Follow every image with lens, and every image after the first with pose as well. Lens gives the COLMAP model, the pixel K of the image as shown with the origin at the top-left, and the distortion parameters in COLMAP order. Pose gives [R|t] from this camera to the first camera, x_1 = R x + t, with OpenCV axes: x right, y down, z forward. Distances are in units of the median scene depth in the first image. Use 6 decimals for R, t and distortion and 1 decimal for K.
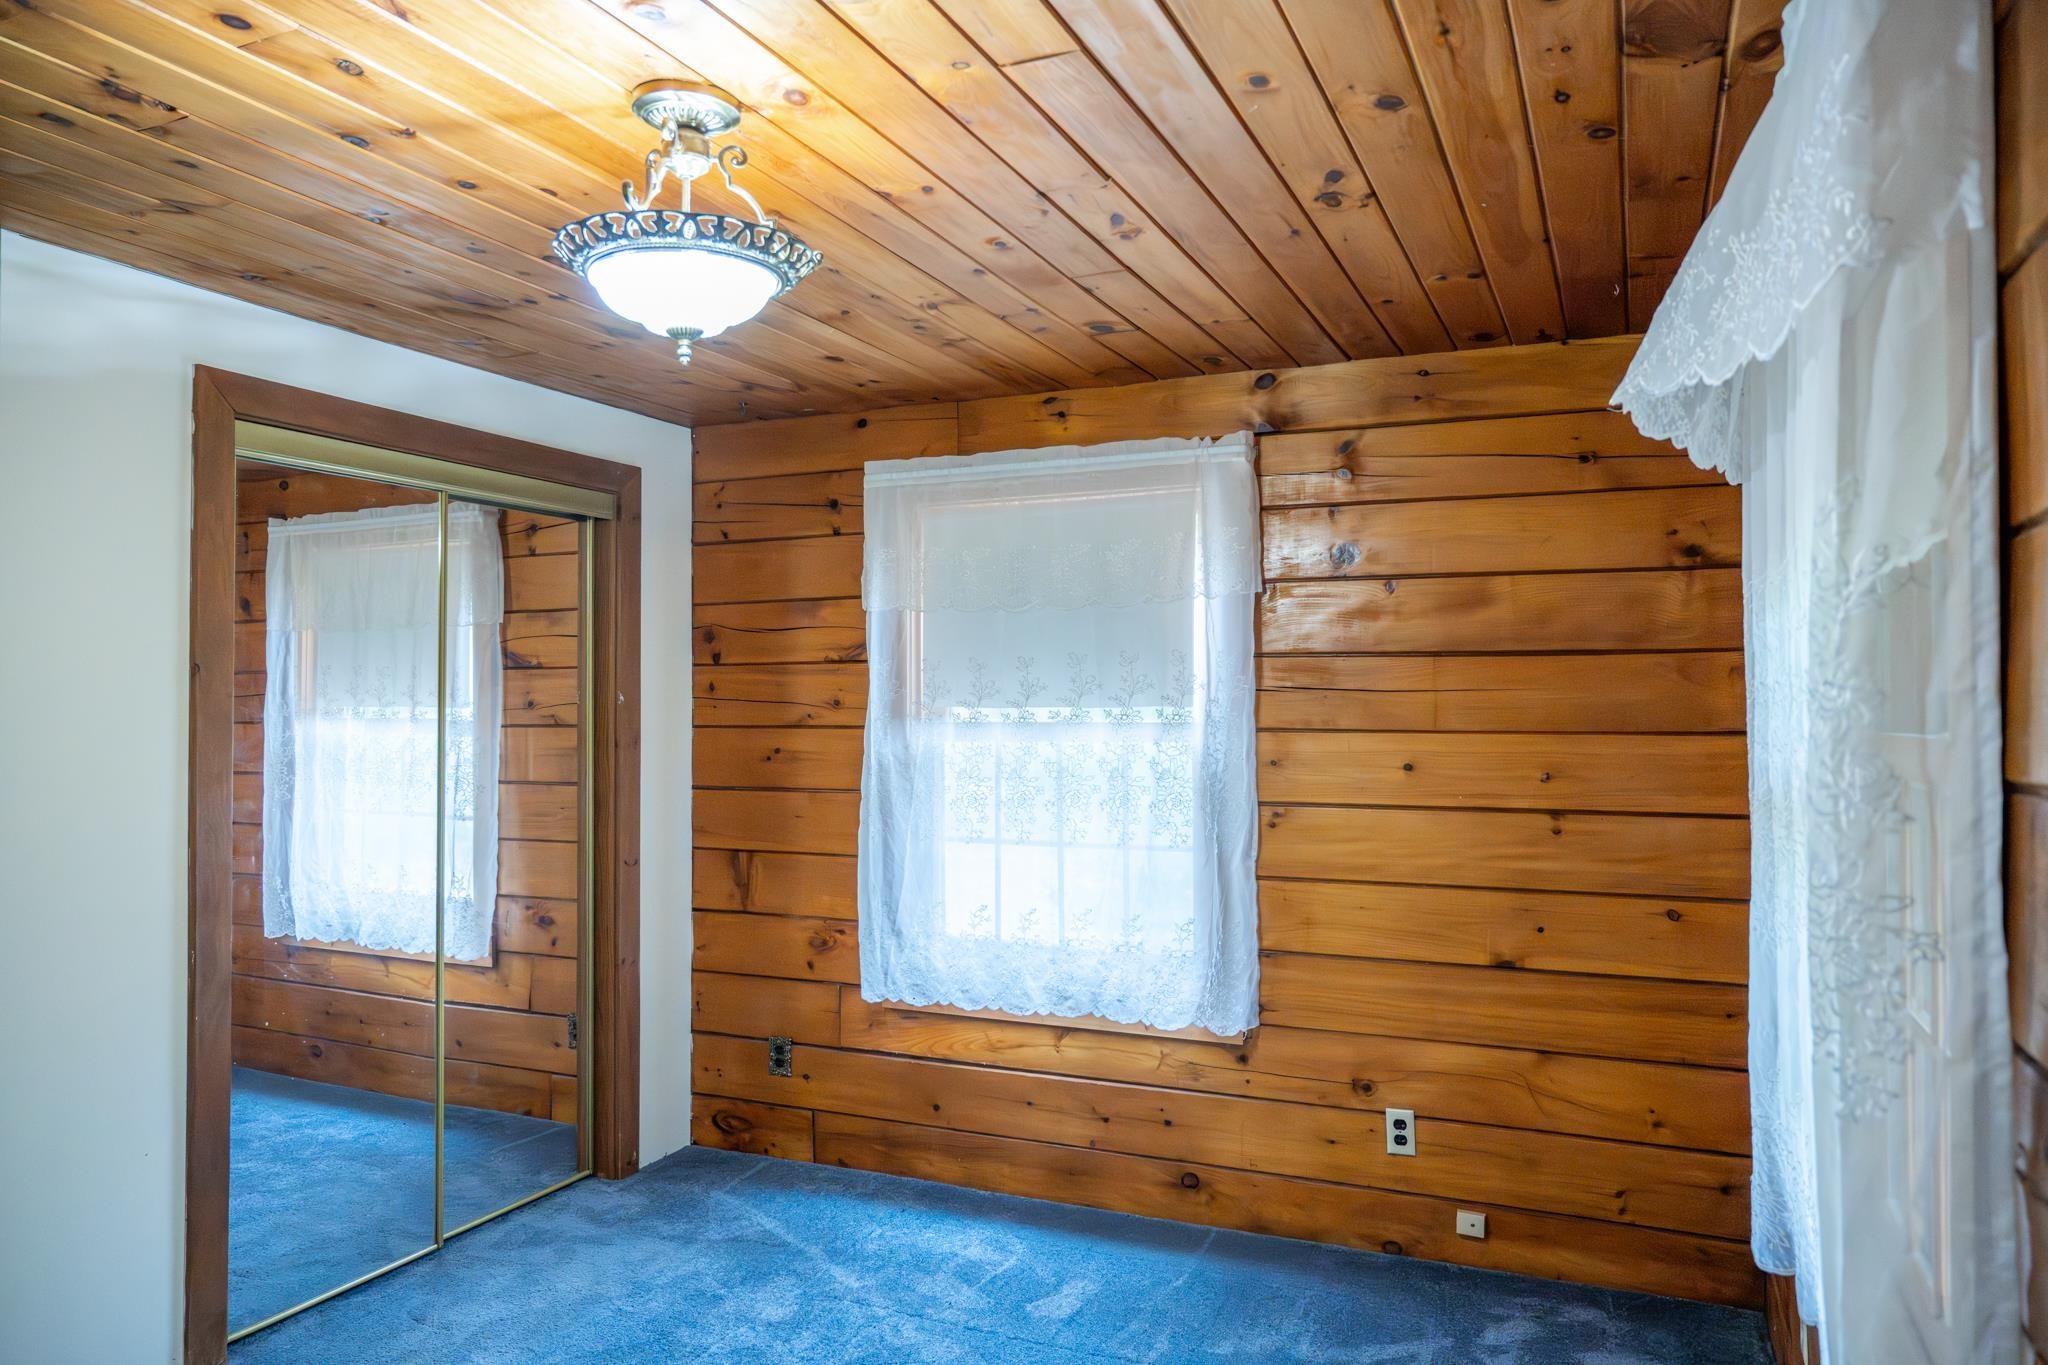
lens RADIAL K [[1373.3, 0, 1028.2], [0, 1373.3, 680.9], [0, 0, 1]] dist [-0.002895, 0.000115]
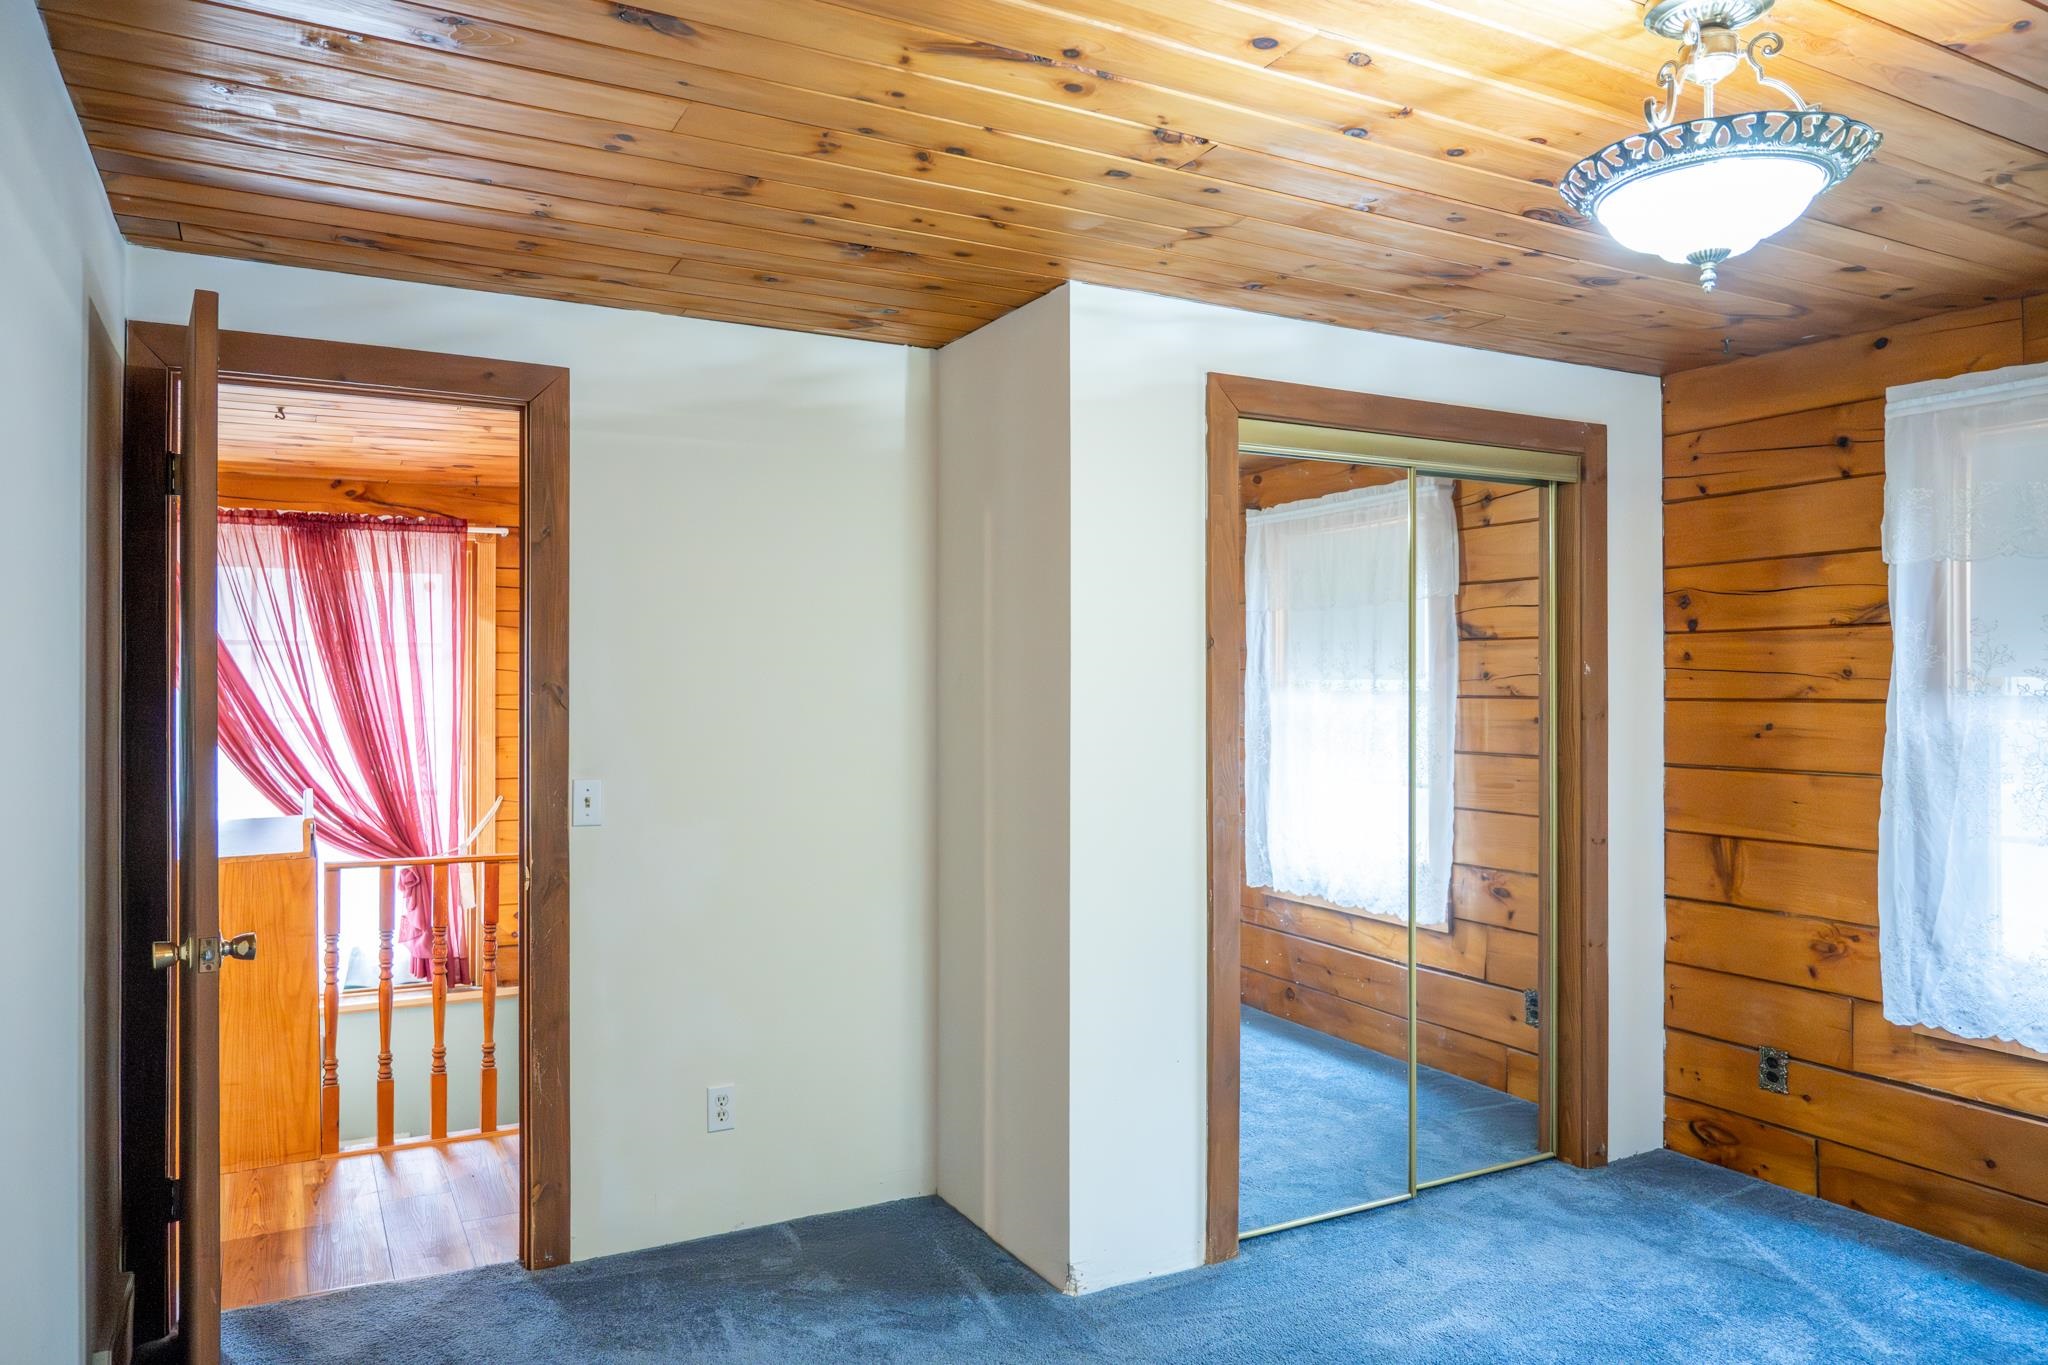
lens RADIAL K [[1374.8, 0, 1021.0], [0, 1374.8, 686.5], [0, 0, 1]] dist [-0.005142, 0.003398]
pose [[0.796687, 0.002168, -0.604388, -0.036418], [0.009542, 0.999824, 0.016165, 0.006599], [0.604317, -0.018646, 0.796526, 0.000257]]
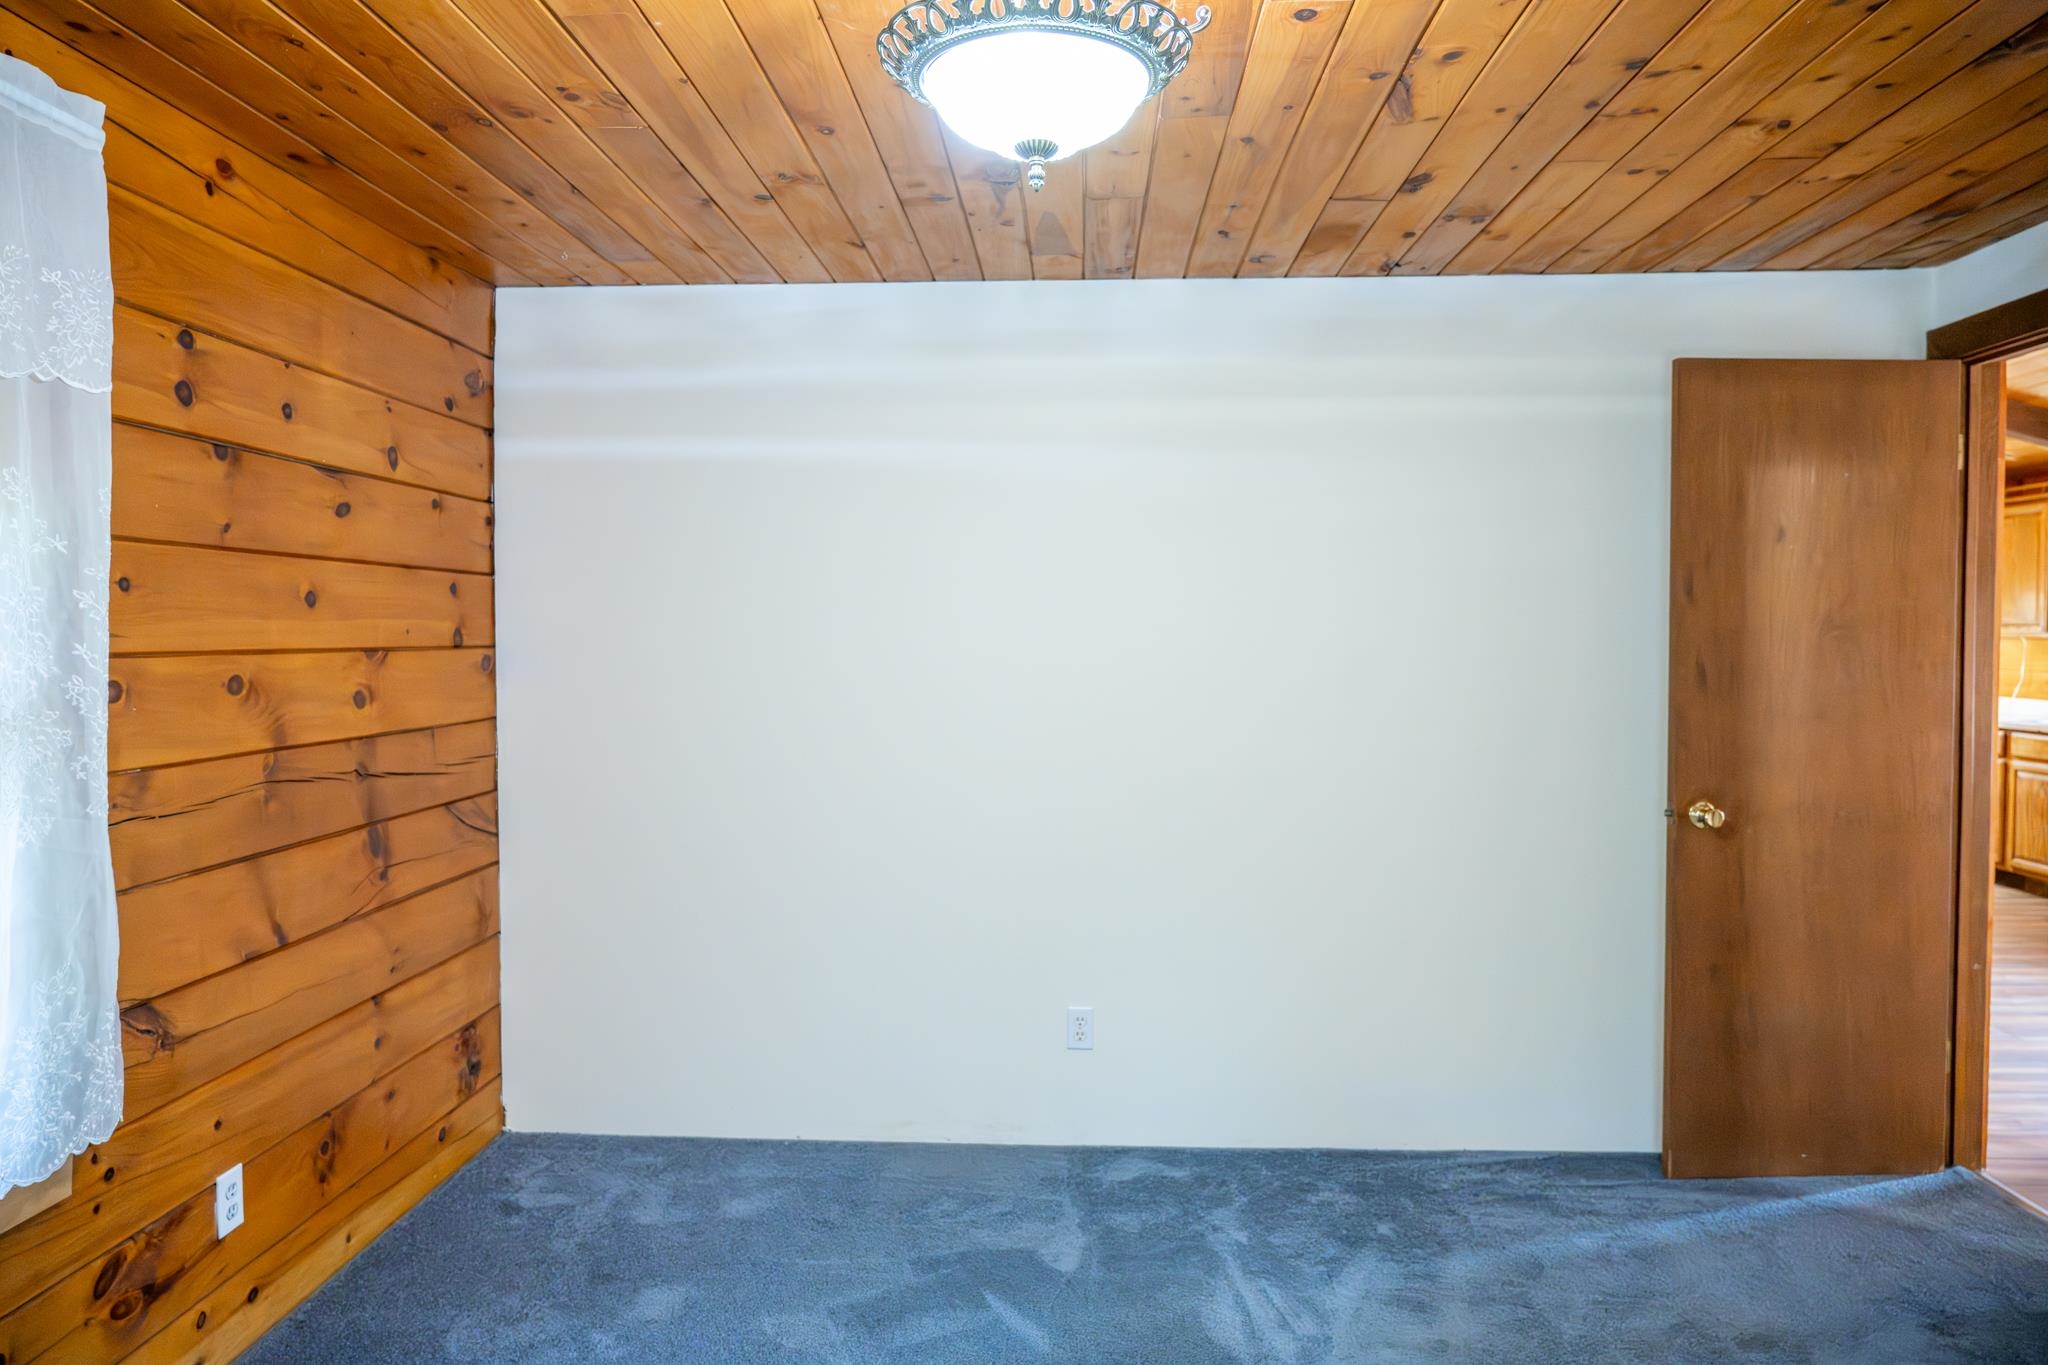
lens RADIAL K [[1366.1, 0, 1022.1], [0, 1366.1, 671.4], [0, 0, 1]] dist [-0.005965, -0.000454]
pose [[-0.928501, 0.013024, -0.371101, 0.035036], [0.010077, 0.999900, 0.009878, 0.027835], [0.371193, 0.005432, -0.928540, 1.002622]]
